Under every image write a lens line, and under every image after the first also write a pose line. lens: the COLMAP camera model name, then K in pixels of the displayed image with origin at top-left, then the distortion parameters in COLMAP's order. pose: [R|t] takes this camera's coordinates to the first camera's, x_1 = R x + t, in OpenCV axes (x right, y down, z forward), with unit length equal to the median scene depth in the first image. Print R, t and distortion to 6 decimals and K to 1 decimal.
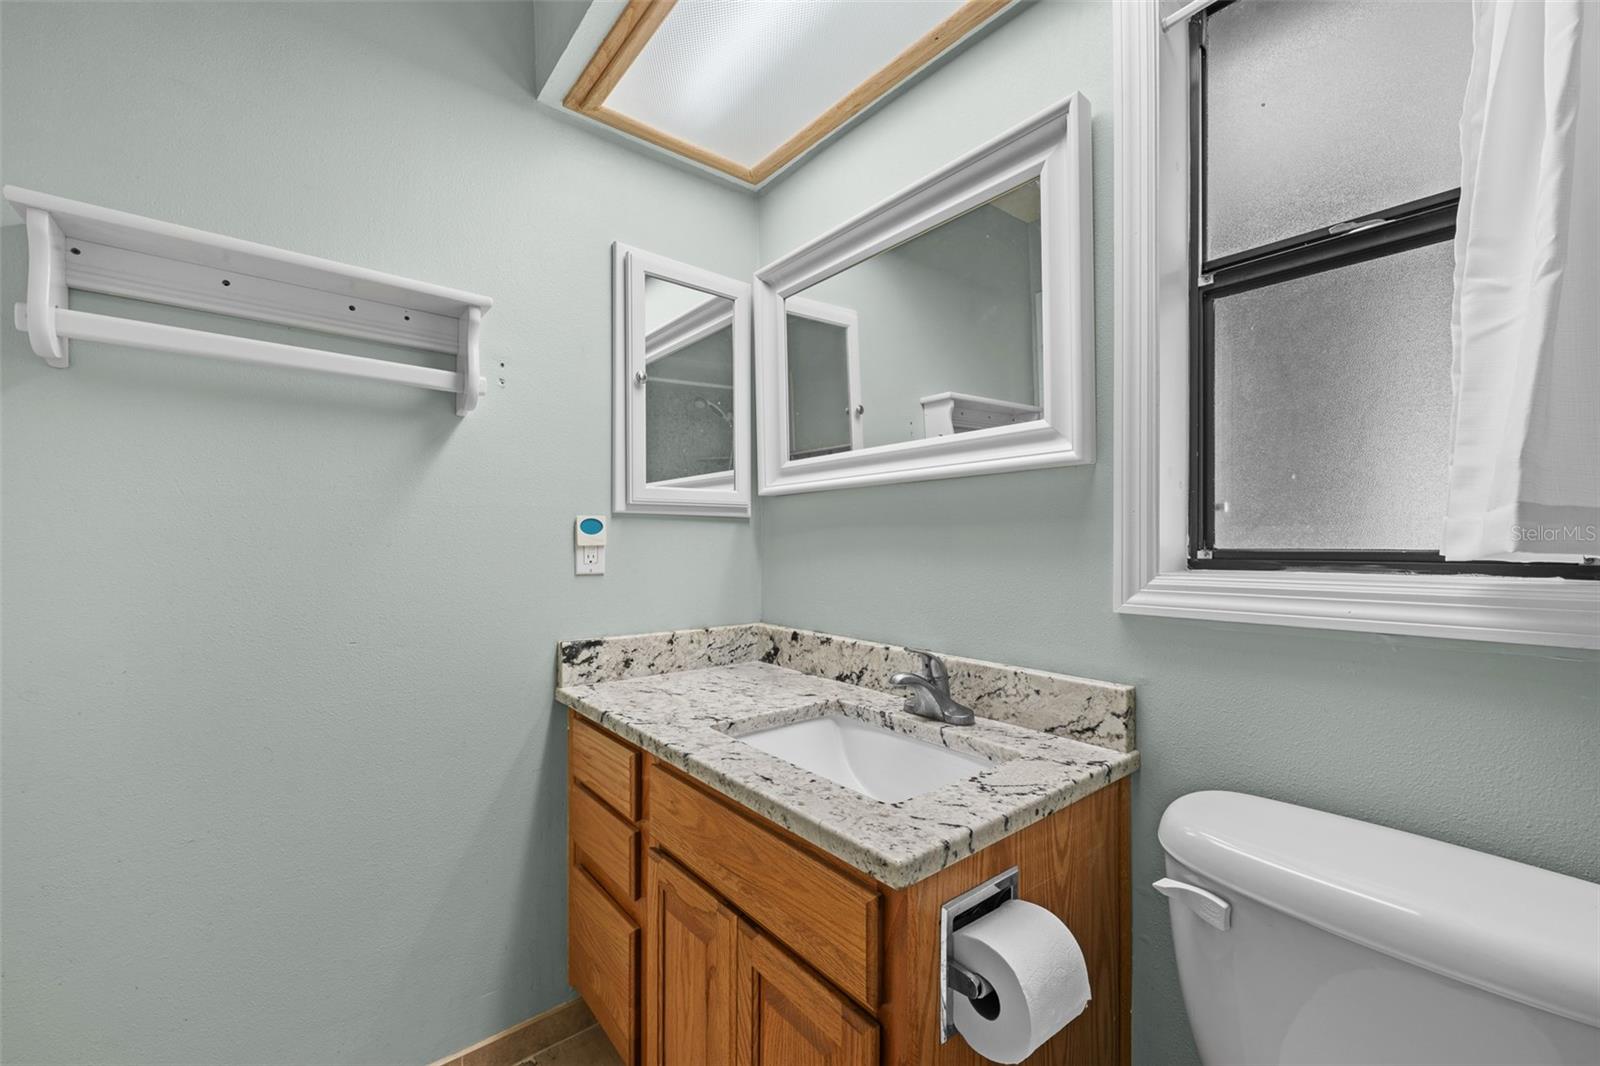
lens RADIAL K [[637.9, 0, 799.9], [0, 637.9, 543.4], [0, 0, 1]] dist [-0.002378, 0.000595]
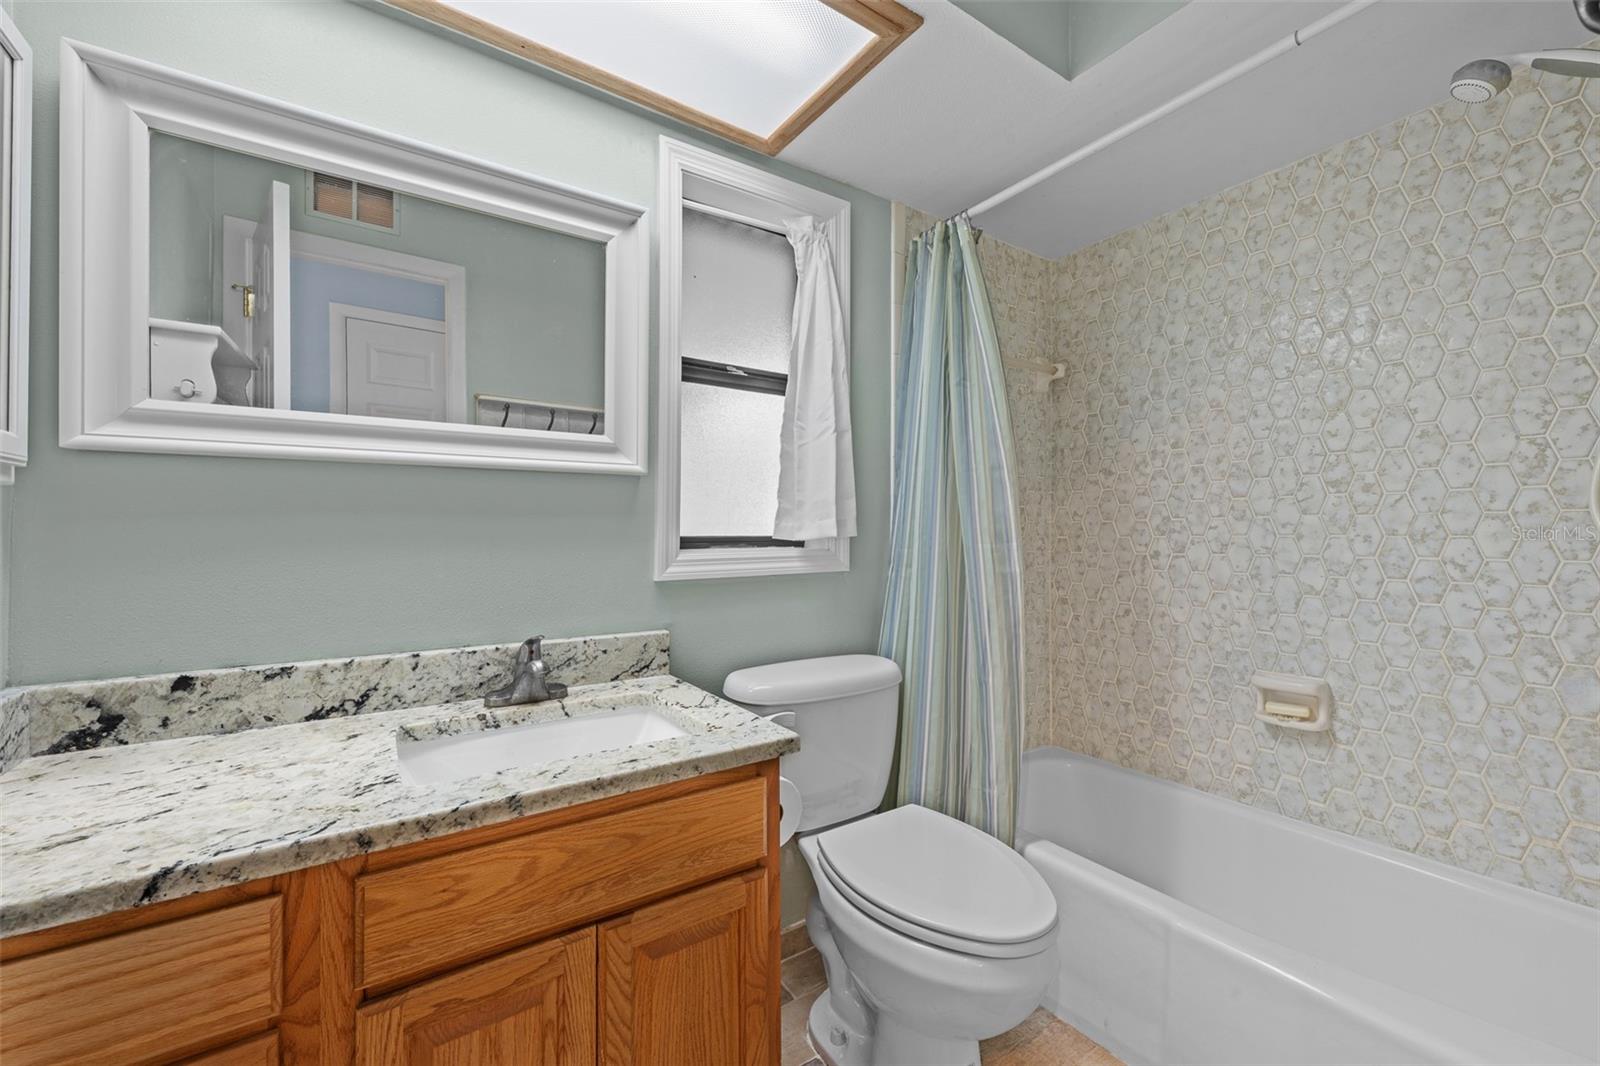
lens RADIAL K [[637.9, 0, 797.8], [0, 637.9, 529.2], [0, 0, 1]] dist [-0.002378, 0.000595]
pose [[0.095851, 0.002441, 0.995393, -0.753360], [0.001677, 0.999995, -0.002614, -0.004458], [-0.995394, 0.001919, 0.095846, 0.446332]]
